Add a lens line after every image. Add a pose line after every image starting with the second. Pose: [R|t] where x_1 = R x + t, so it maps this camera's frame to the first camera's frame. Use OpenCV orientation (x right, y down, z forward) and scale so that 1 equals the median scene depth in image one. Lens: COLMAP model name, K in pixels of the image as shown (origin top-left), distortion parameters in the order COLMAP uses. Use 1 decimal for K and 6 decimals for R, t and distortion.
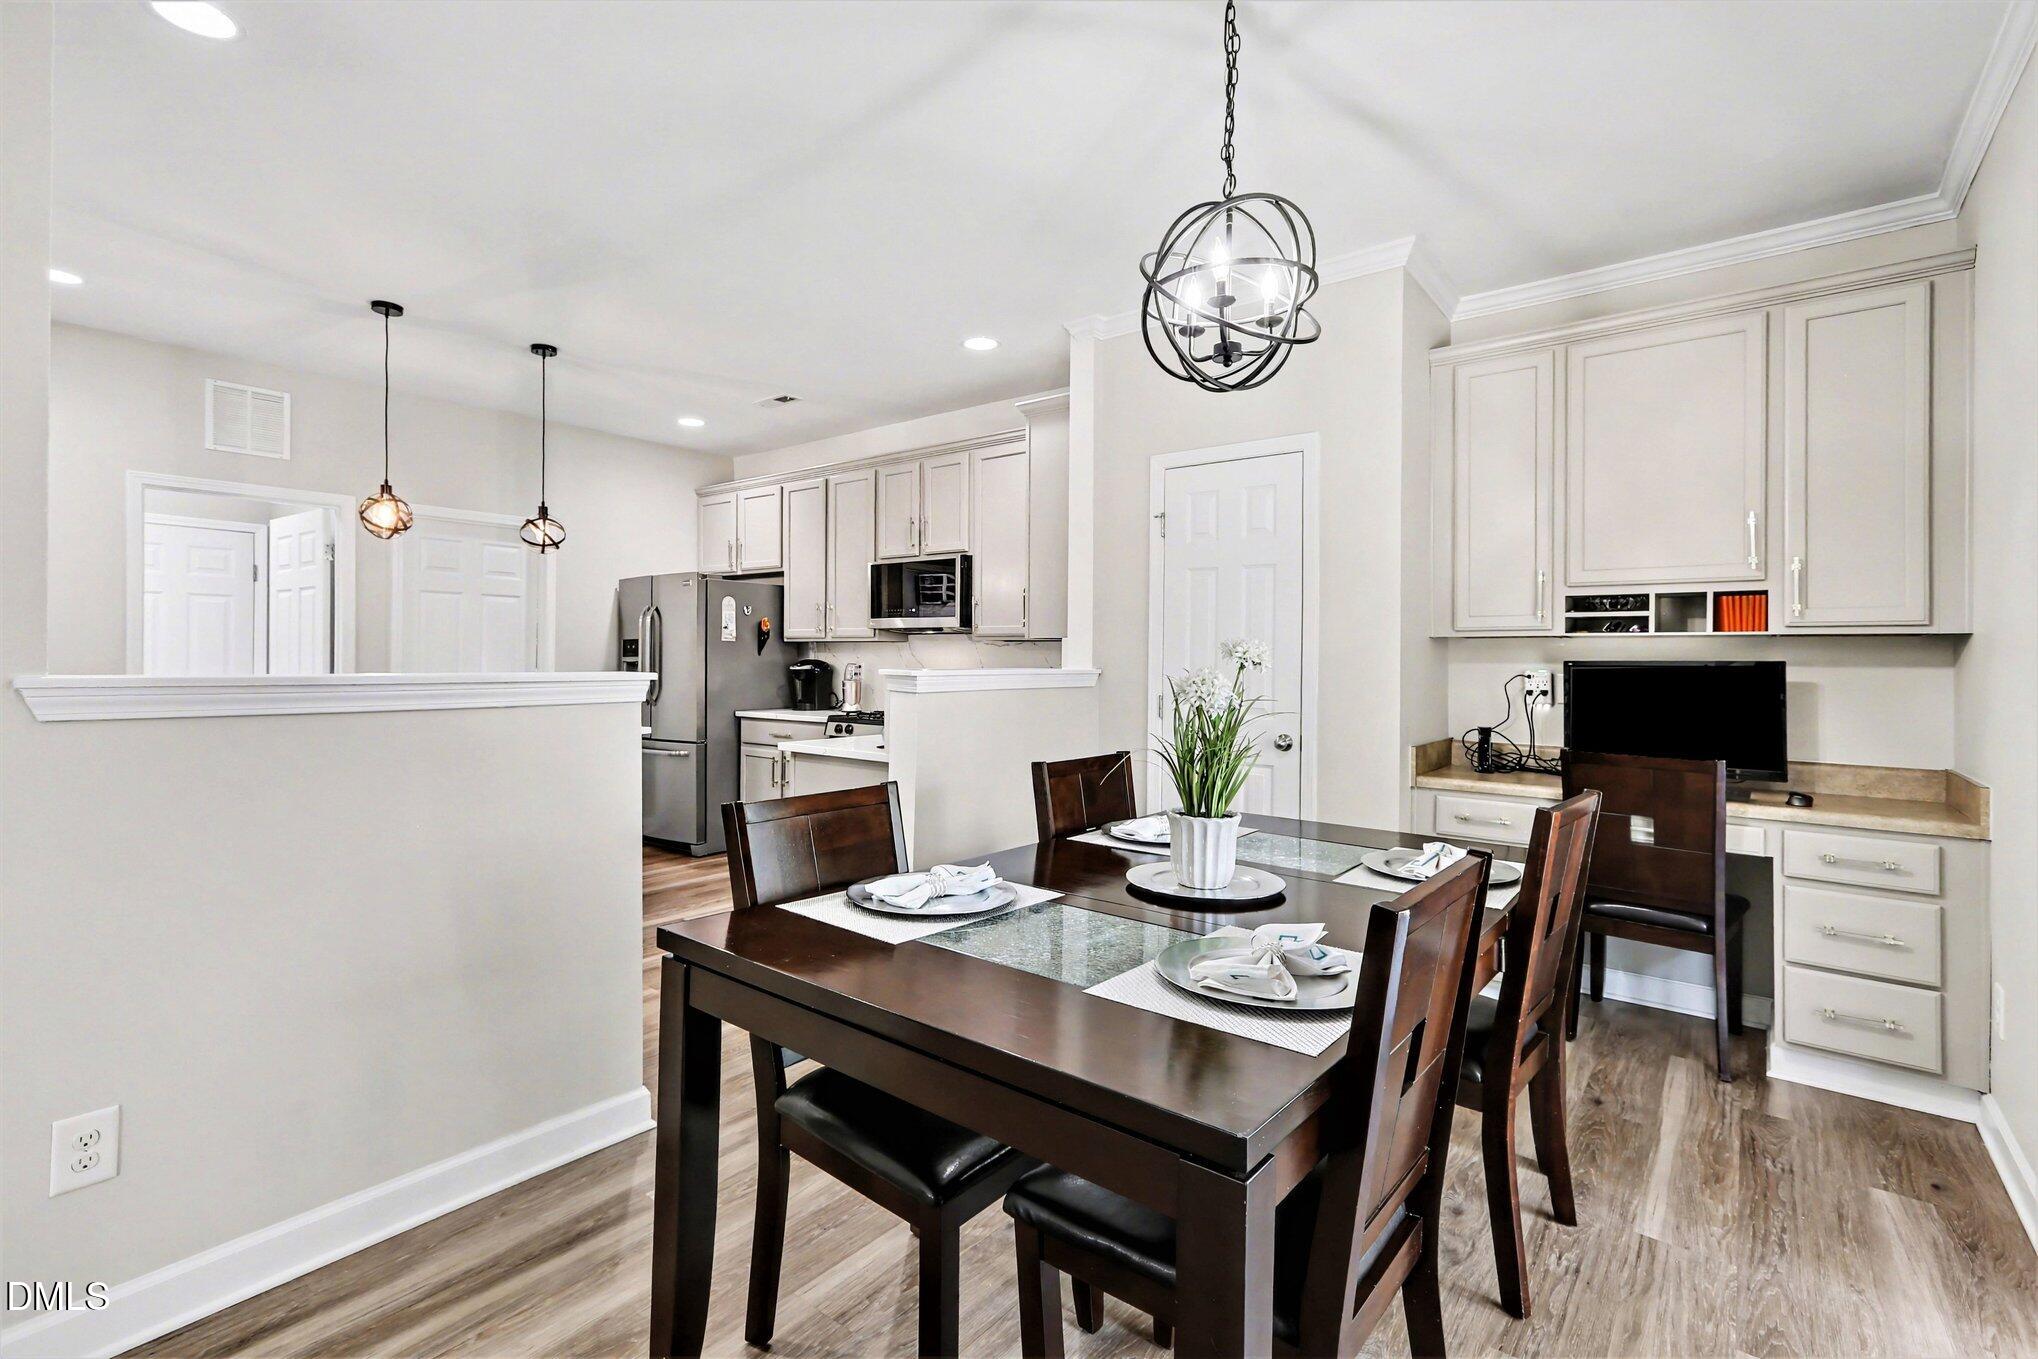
lens RADIAL K [[934.7, 0, 1040.5], [0, 934.7, 667.4], [0, 0, 1]] dist [-0.006041, 0.004499]
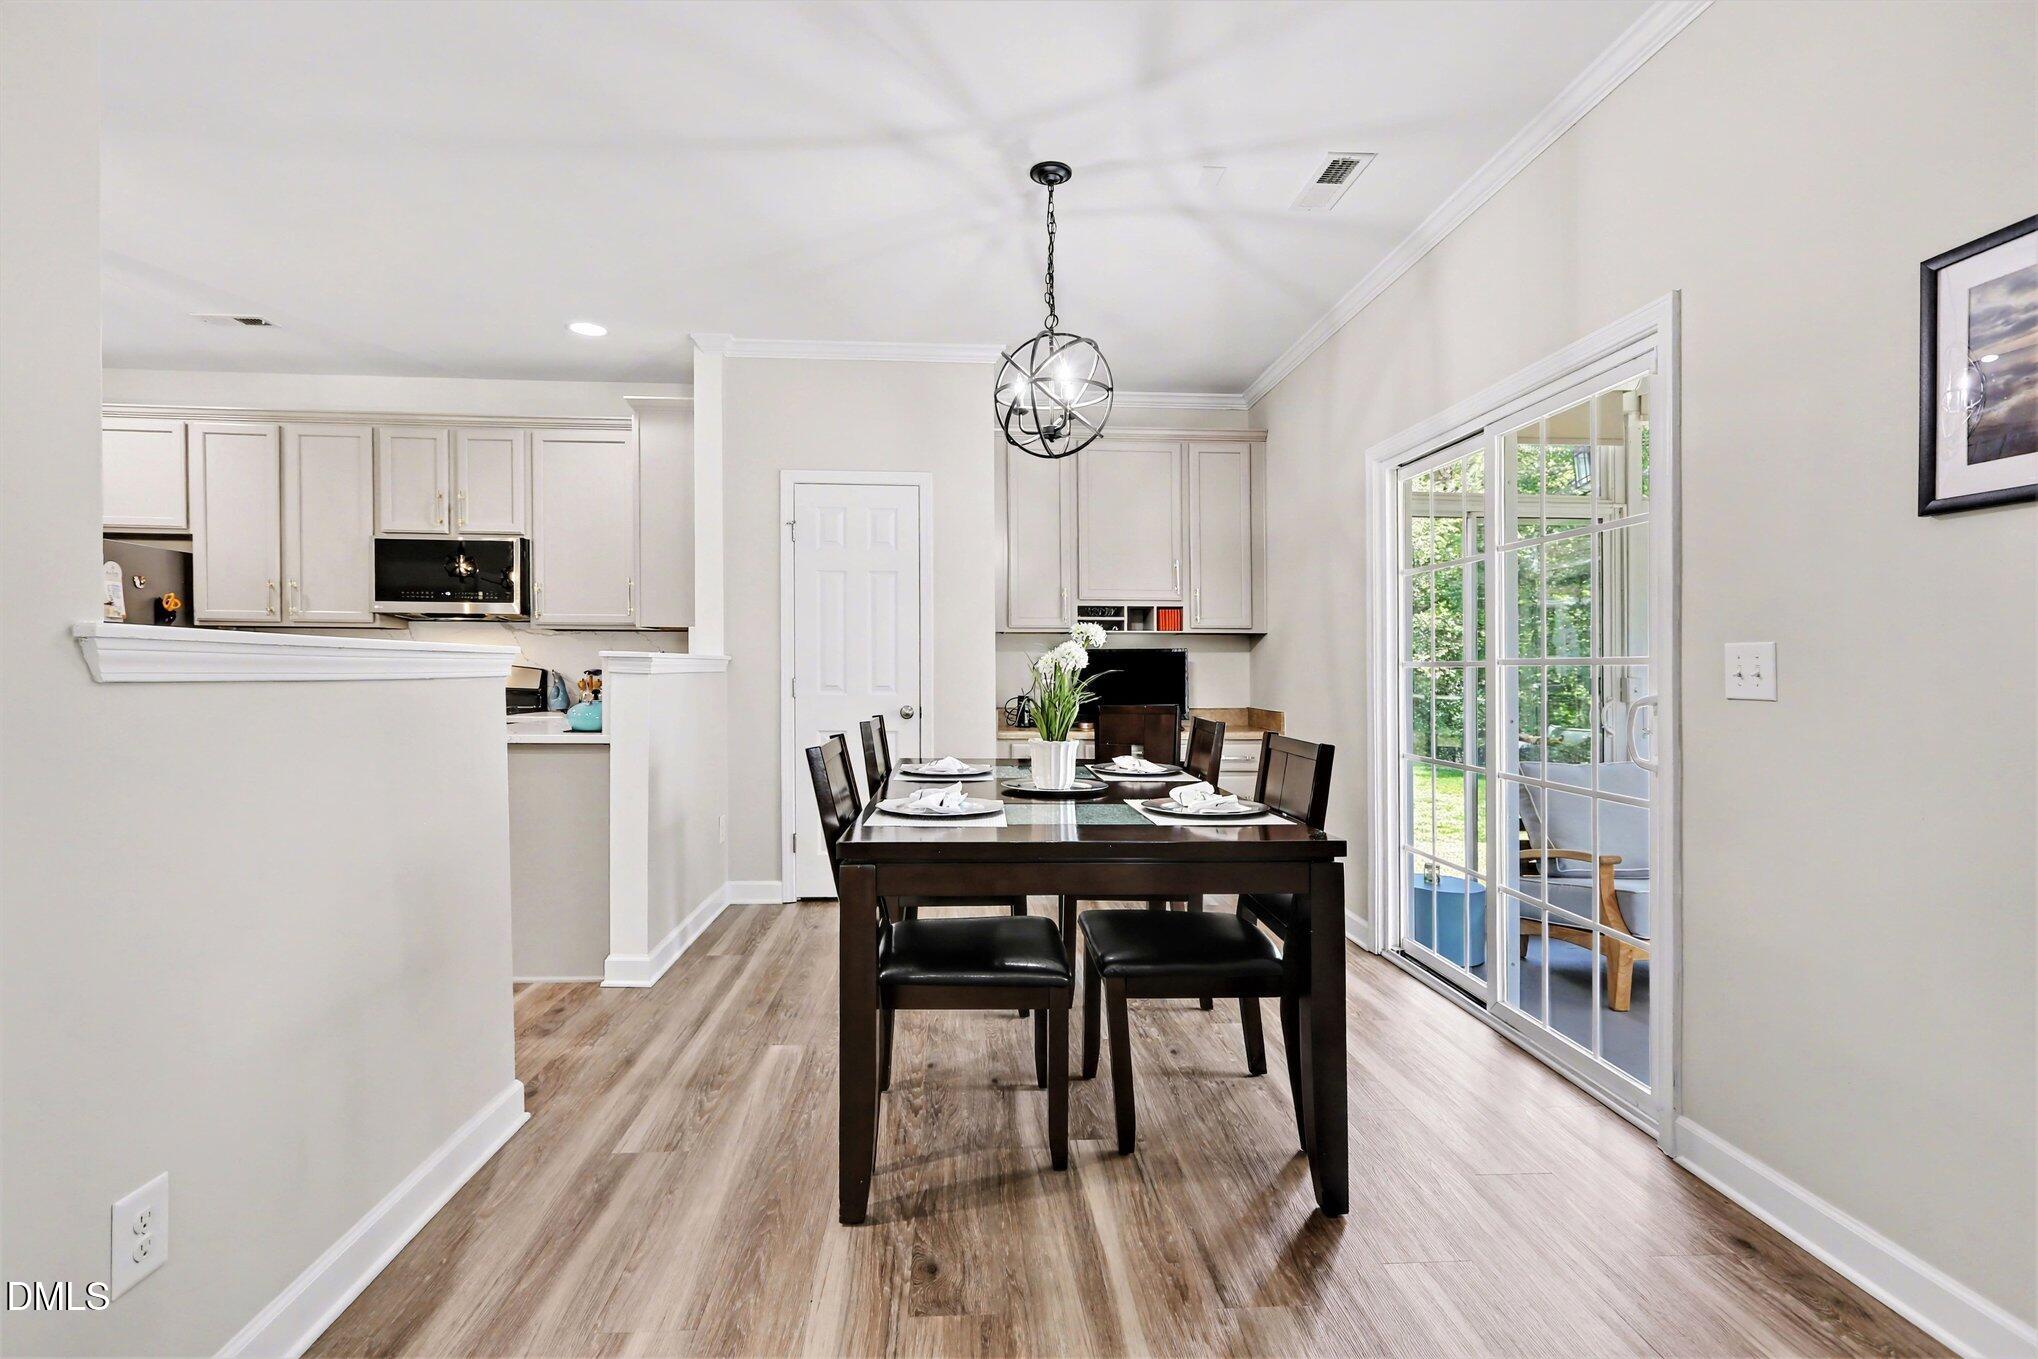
lens RADIAL K [[934.7, 0, 997.3], [0, 934.7, 667.9], [0, 0, 1]] dist [-0.006041, 0.004499]
pose [[0.740424, -0.003168, 0.672133, -0.457981], [0.008457, 0.999954, -0.004604, 0.024692], [-0.672087, 0.009093, 0.740416, -0.024752]]
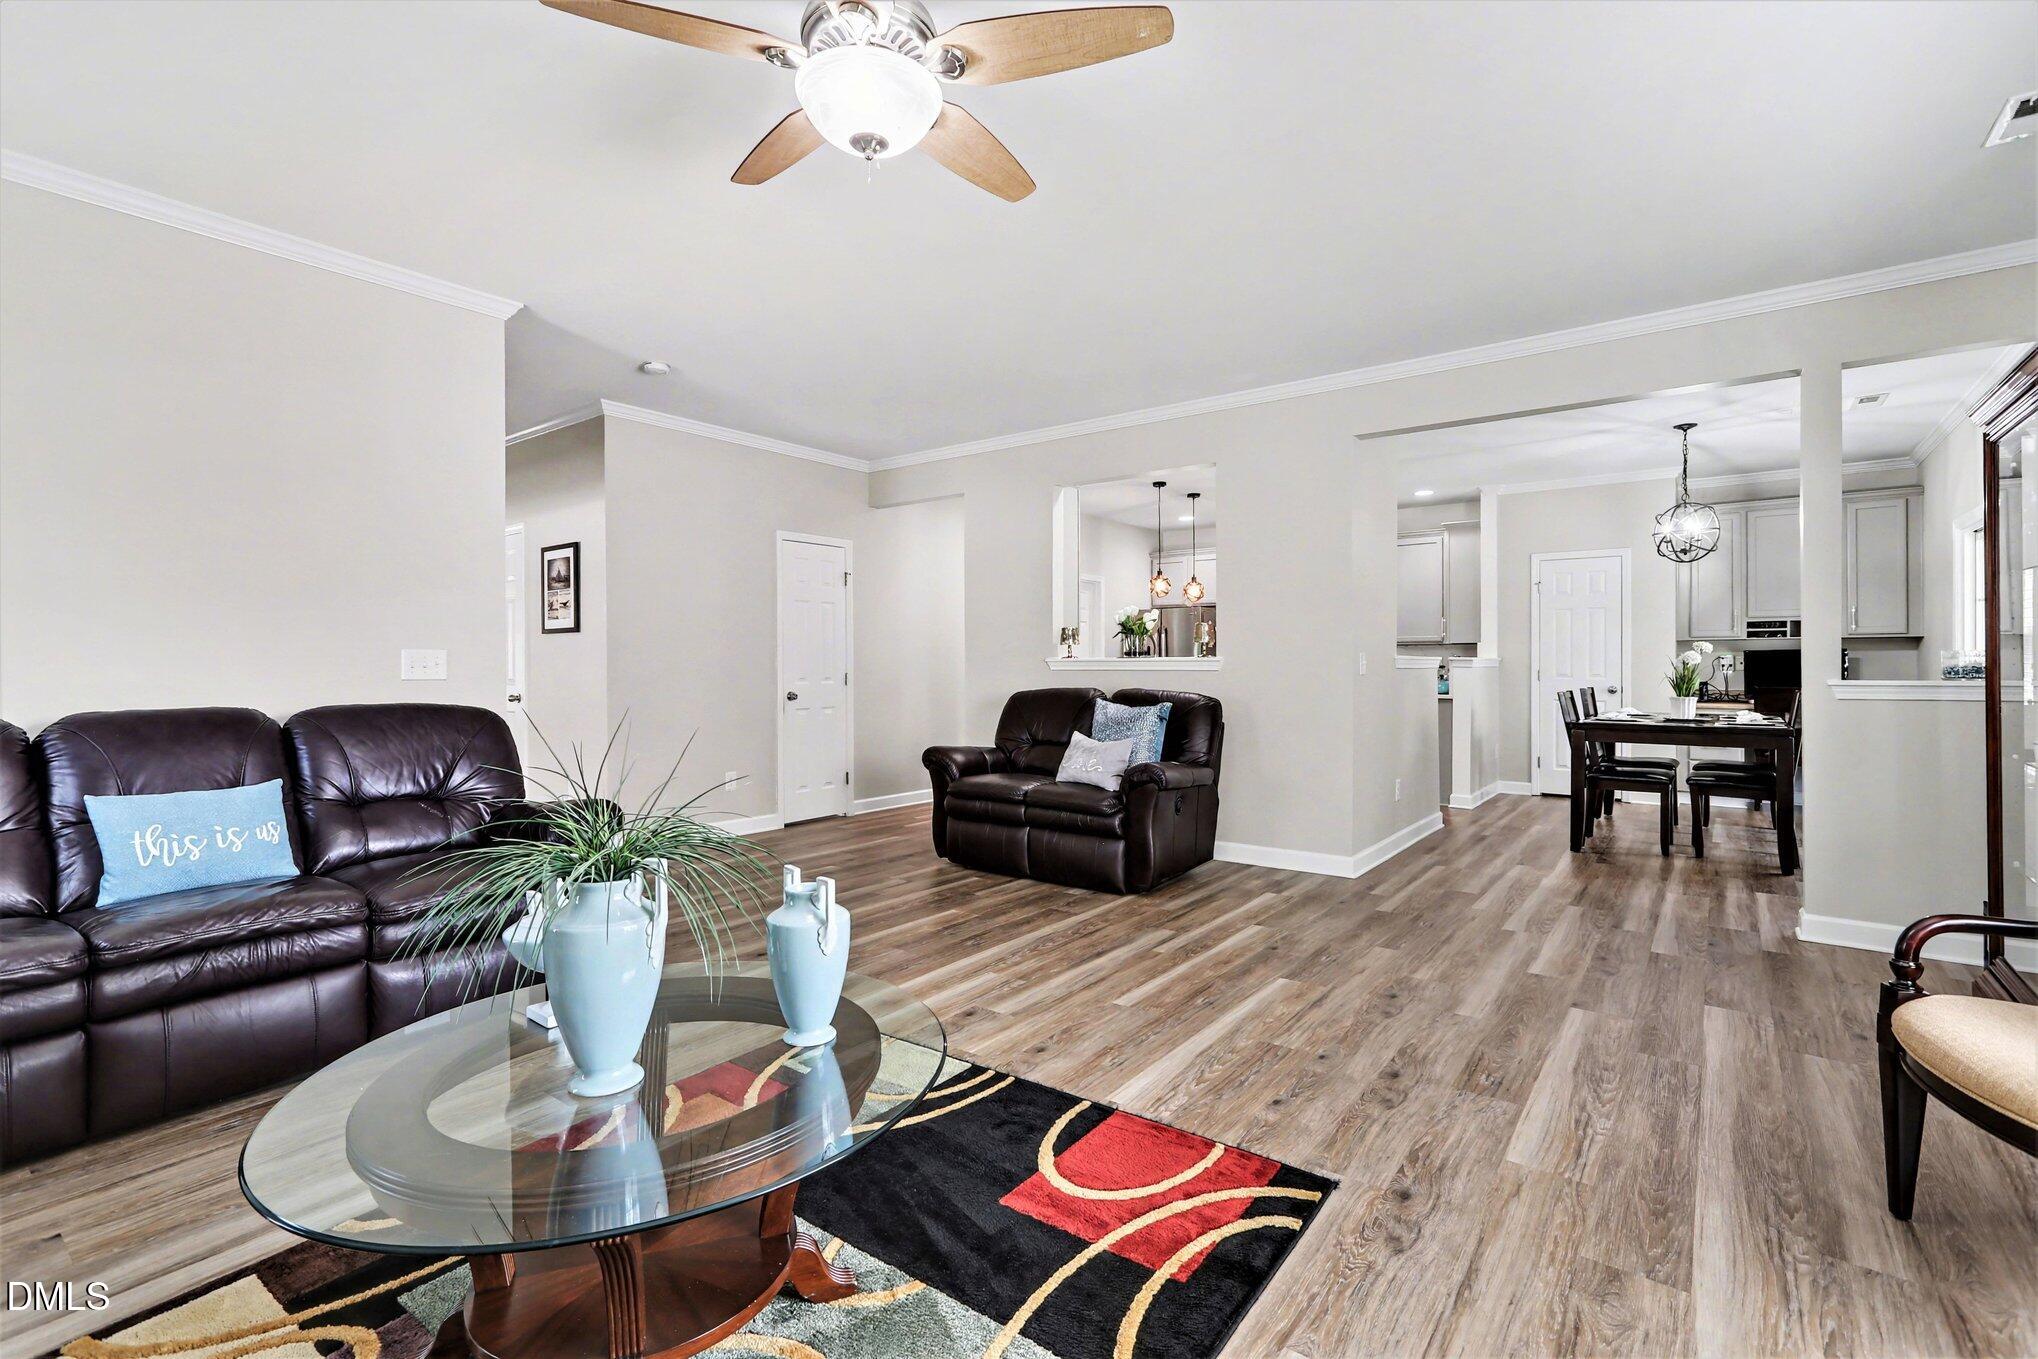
lens RADIAL K [[934.7, 0, 1017.4], [0, 934.7, 675.0], [0, 0, 1]] dist [-0.006041, 0.004499]
pose [[0.999171, -0.011401, 0.039082, -1.106393], [0.011369, 0.999935, 0.001039, 0.026577], [-0.039092, -0.000594, 0.999235, -1.023470]]
